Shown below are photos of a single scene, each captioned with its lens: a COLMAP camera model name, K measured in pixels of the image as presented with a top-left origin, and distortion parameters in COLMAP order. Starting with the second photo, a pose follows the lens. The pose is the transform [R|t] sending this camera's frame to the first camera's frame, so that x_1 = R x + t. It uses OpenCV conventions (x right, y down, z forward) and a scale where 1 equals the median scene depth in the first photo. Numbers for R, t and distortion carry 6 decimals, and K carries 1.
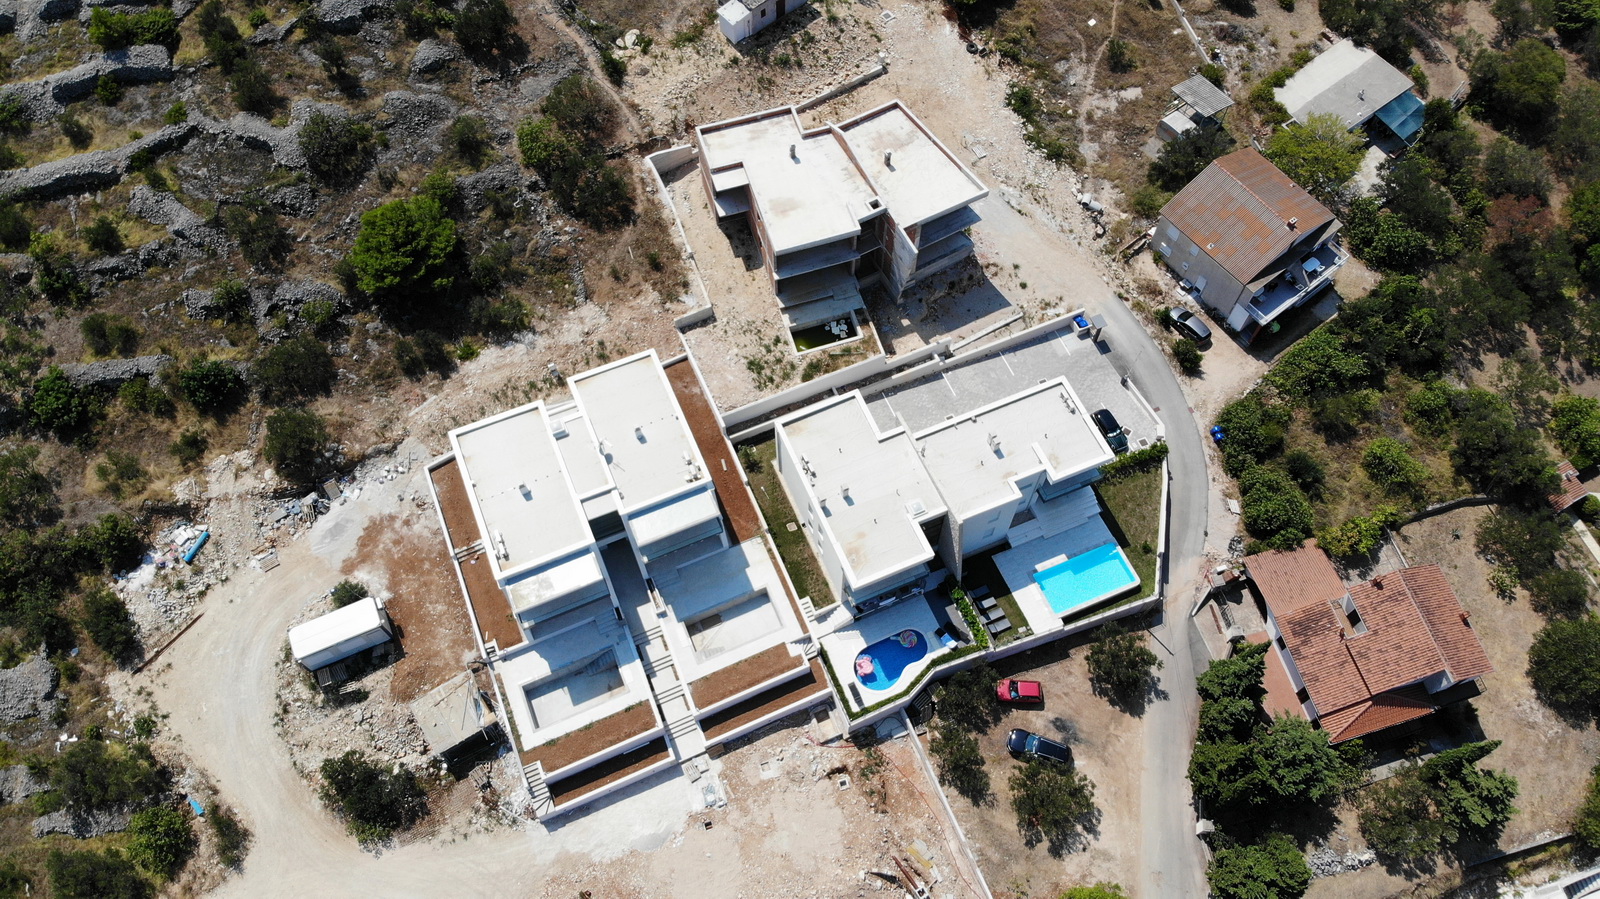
lens RADIAL K [[1160.7, 0, 797.5], [0, 1160.7, 451.7], [0, 0, 1]] dist [0.067788, -0.181915]
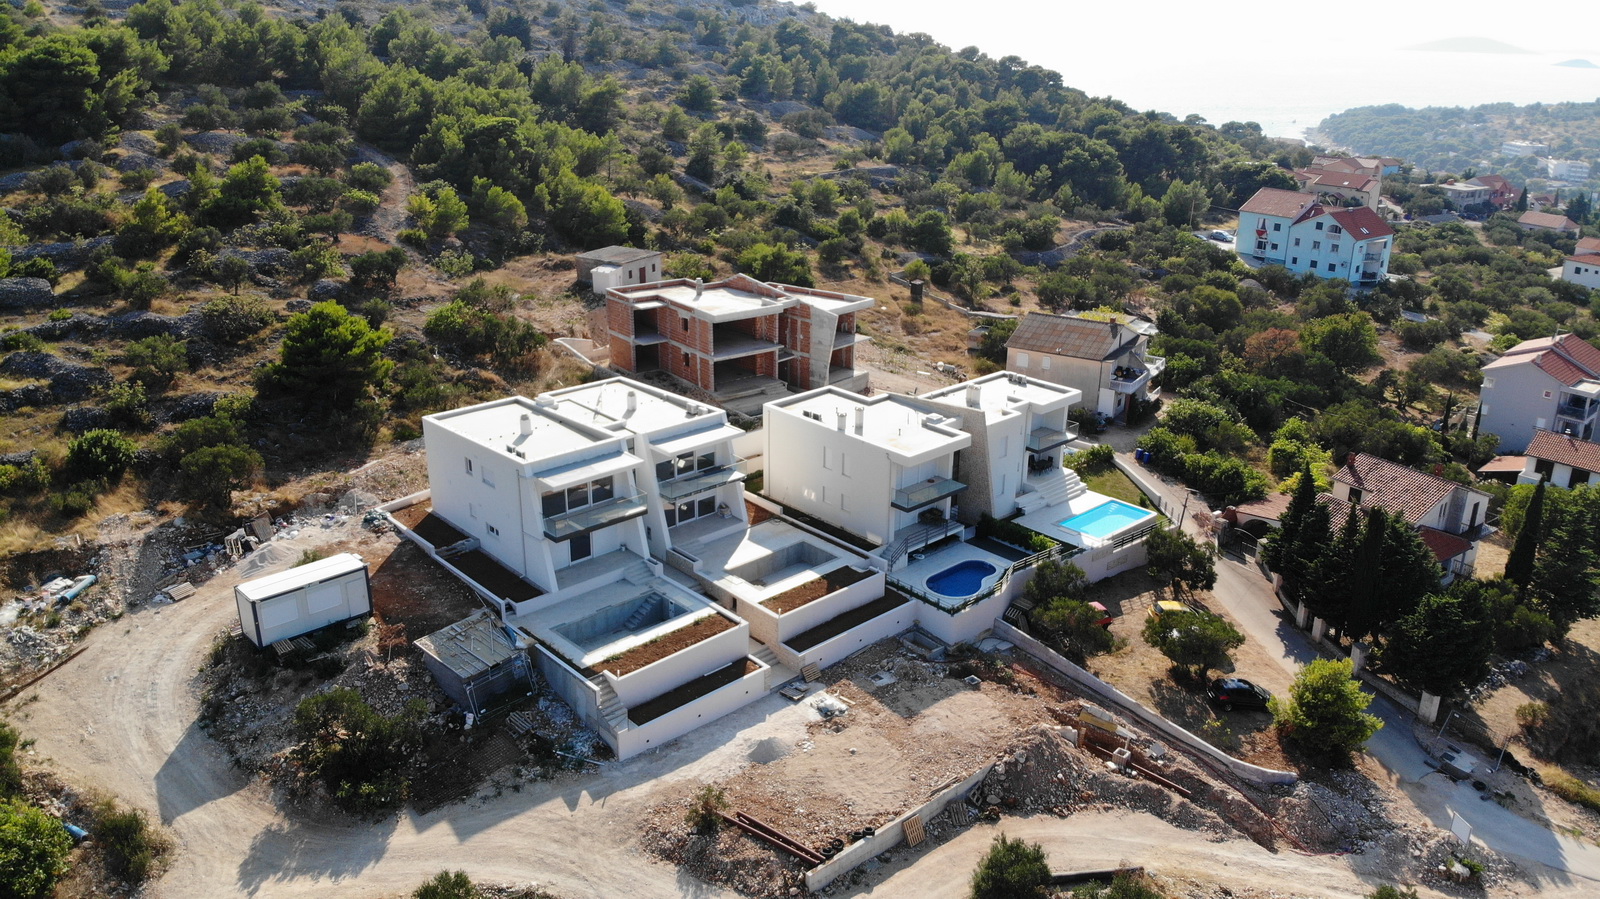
lens RADIAL K [[1160.7, 0, 797.2], [0, 1160.7, 440.3], [0, 0, 1]] dist [0.067788, -0.181915]
pose [[0.943364, -0.099346, 0.316535, -0.287467], [0.287575, 0.720611, -0.630888, 0.586745], [-0.165422, 0.686185, 0.708368, 0.306490]]
